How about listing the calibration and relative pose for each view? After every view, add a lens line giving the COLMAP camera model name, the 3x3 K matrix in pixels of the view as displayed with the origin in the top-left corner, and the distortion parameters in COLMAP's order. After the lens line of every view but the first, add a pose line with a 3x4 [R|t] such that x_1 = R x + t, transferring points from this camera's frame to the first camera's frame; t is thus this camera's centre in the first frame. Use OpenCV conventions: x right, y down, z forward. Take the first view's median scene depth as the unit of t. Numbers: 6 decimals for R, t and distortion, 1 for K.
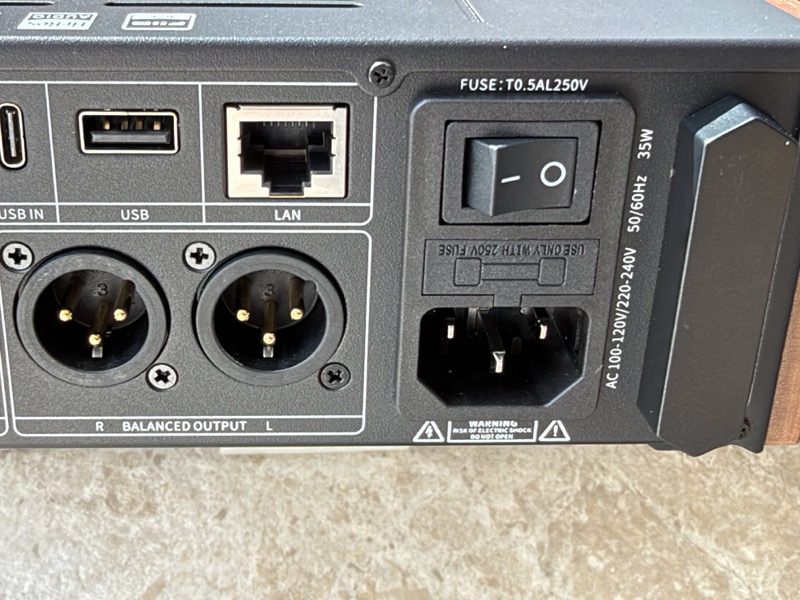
lens RADIAL K [[1187.3, 0, 314.0], [0, 1187.3, 300.5], [0, 0, 1]] dist [-0.007945, 0.067835]
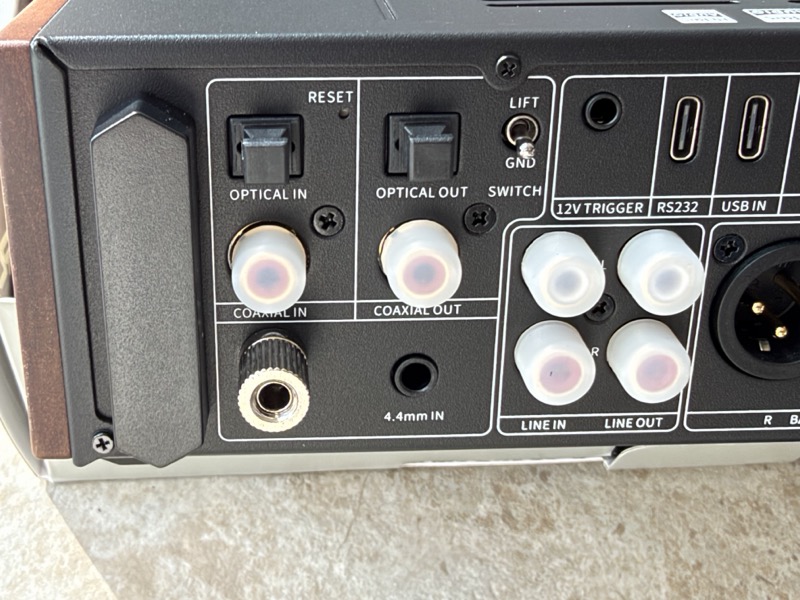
lens RADIAL K [[1187.3, 0, 314.0], [0, 1187.3, 300.5], [0, 0, 1]] dist [-0.007945, 0.067835]
pose [[0.999838, -0.016824, 0.006352, -0.346789], [0.017055, 0.999123, -0.038252, 0.022442], [-0.005703, 0.038355, 0.999248, -0.003804]]
